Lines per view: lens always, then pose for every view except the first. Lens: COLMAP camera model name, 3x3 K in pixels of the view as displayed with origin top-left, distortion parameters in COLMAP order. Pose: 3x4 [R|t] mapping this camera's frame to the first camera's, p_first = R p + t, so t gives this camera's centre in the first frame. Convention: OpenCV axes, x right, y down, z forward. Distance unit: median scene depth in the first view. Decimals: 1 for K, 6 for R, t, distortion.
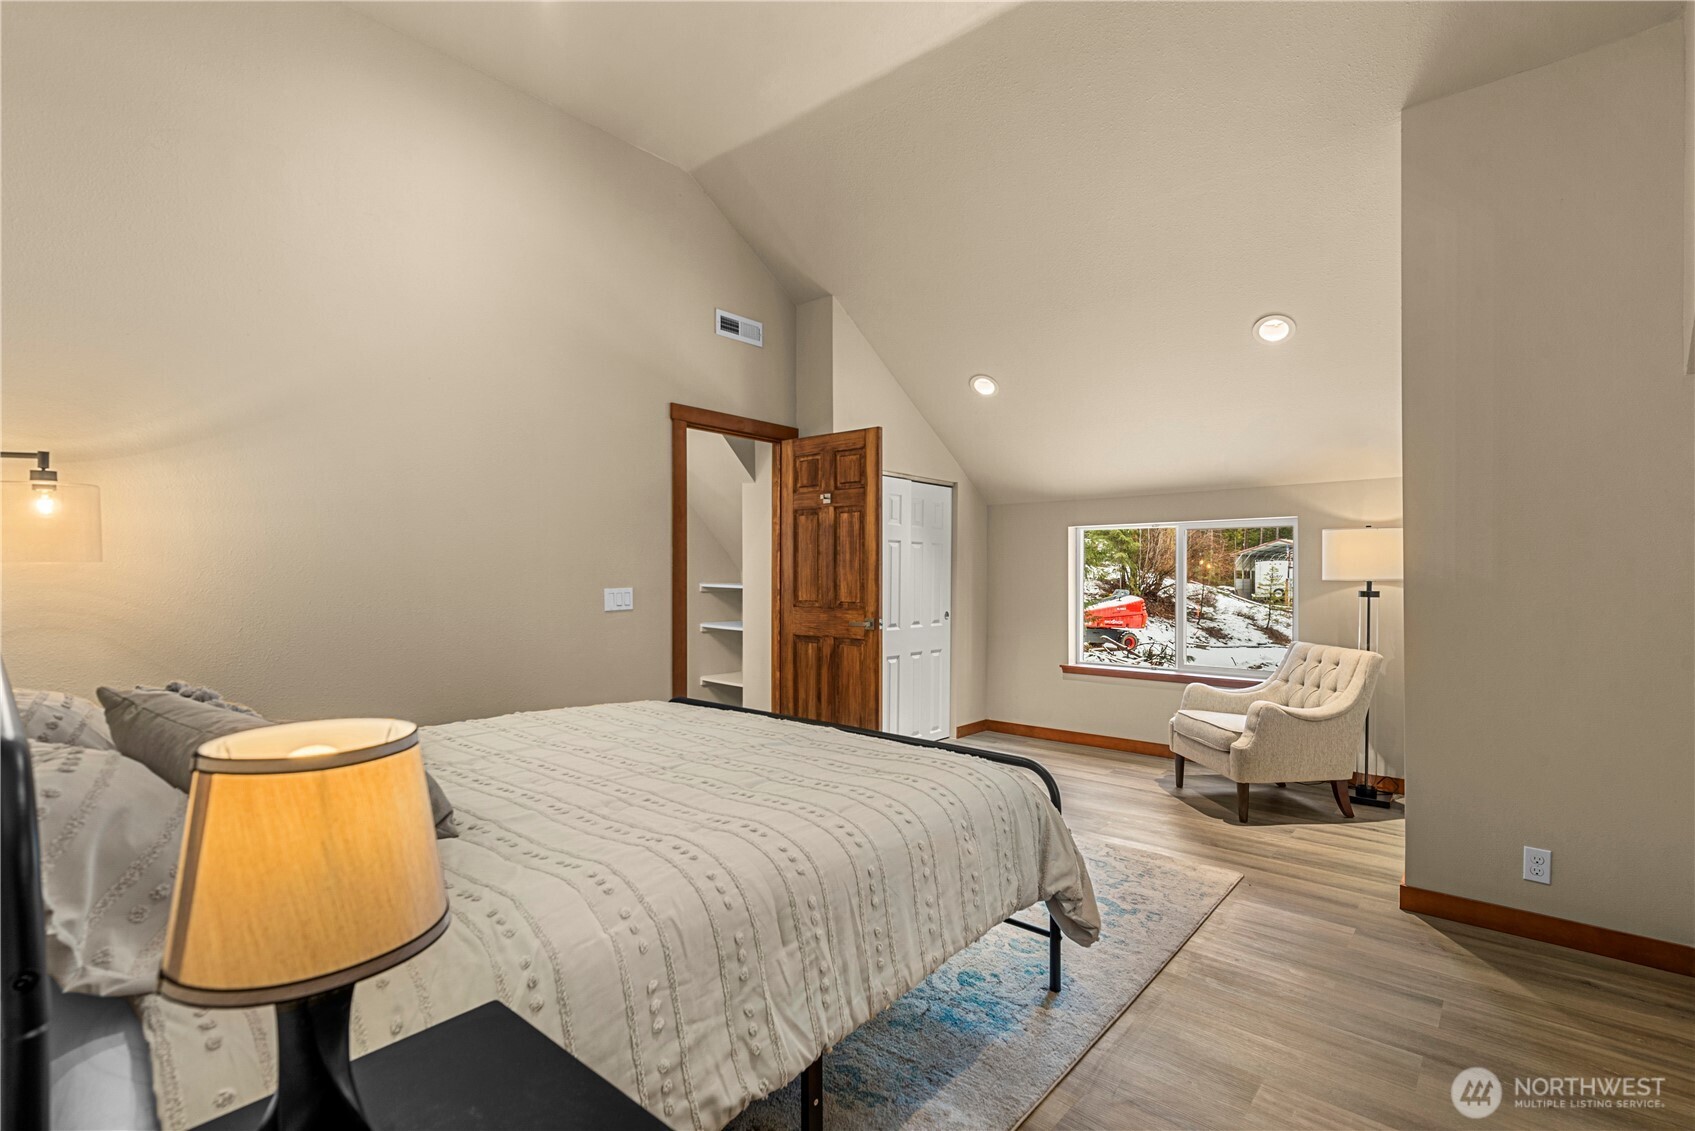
lens RADIAL K [[783.7, 0, 846.4], [0, 783.7, 572.9], [0, 0, 1]] dist [0.001654, 0.000671]
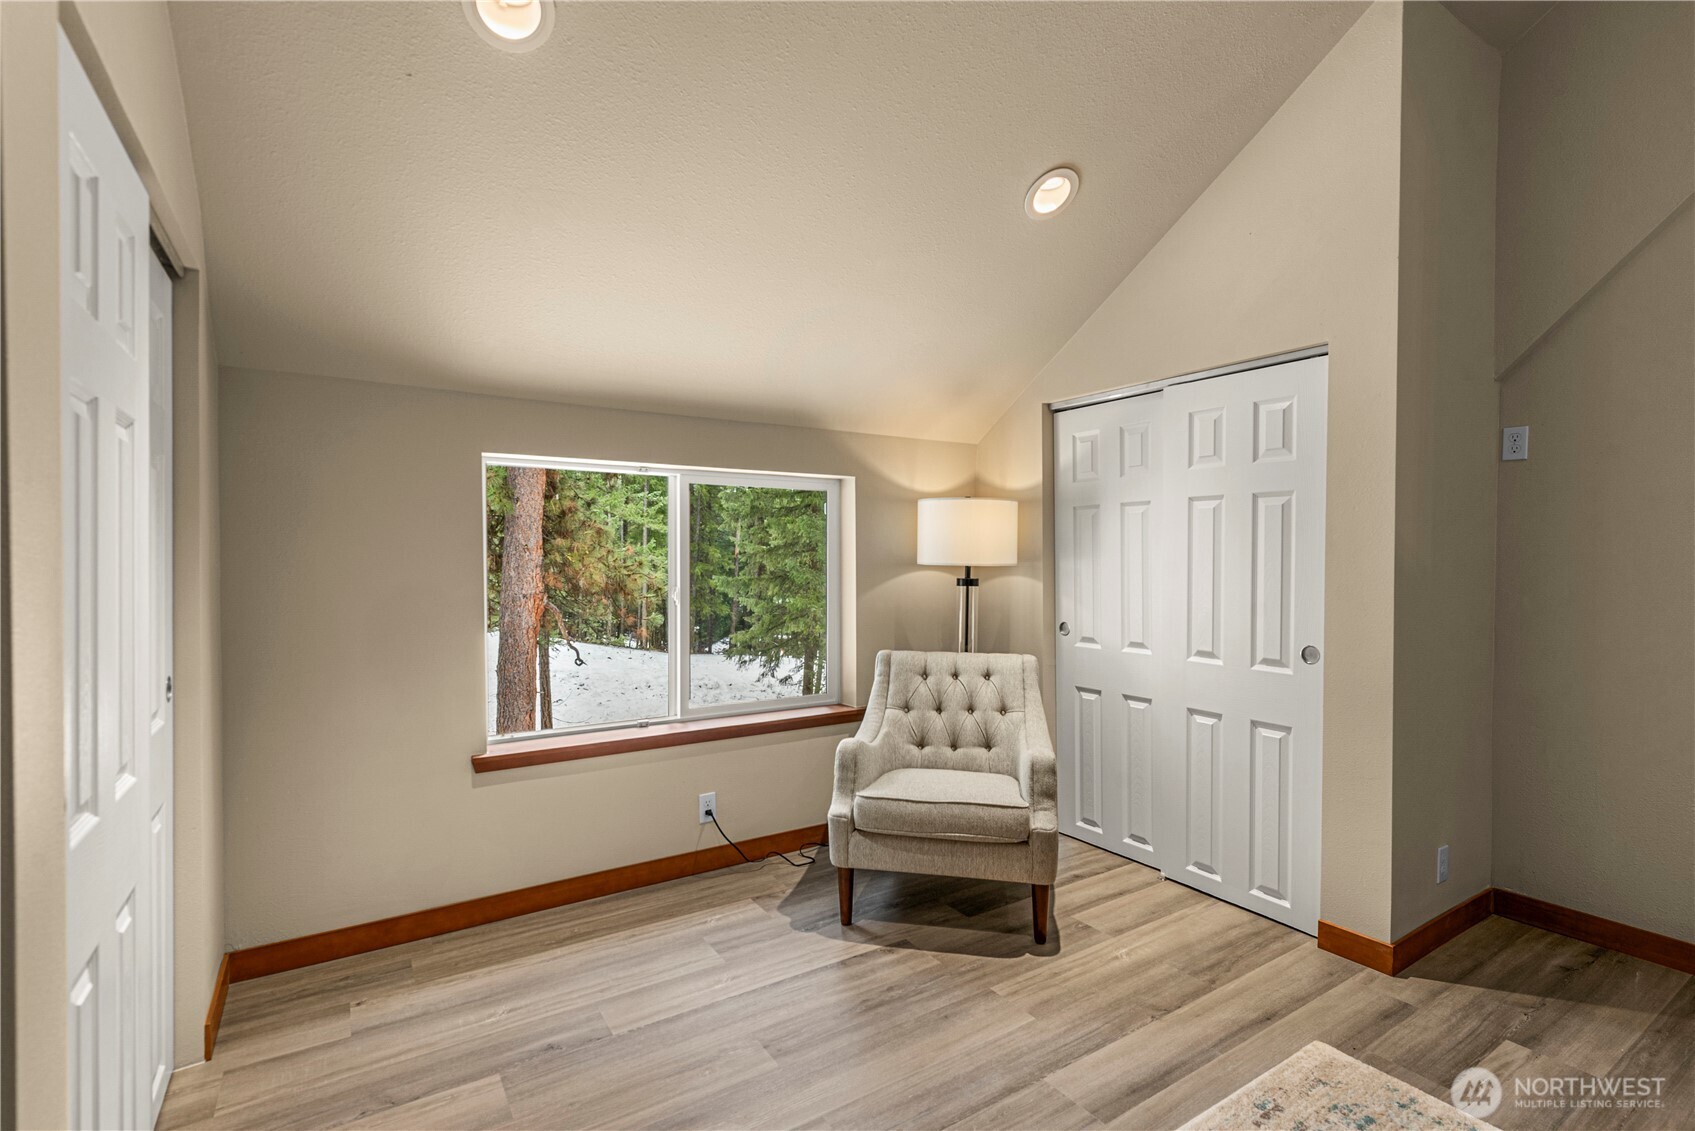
lens RADIAL K [[783.7, 0, 862.3], [0, 783.7, 568.8], [0, 0, 1]] dist [0.001654, 0.000671]
pose [[0.262374, -0.015417, 0.964843, -0.137622], [-0.002754, 0.999856, 0.016725, -0.000044], [-0.964962, -0.007046, 0.262294, 0.897420]]
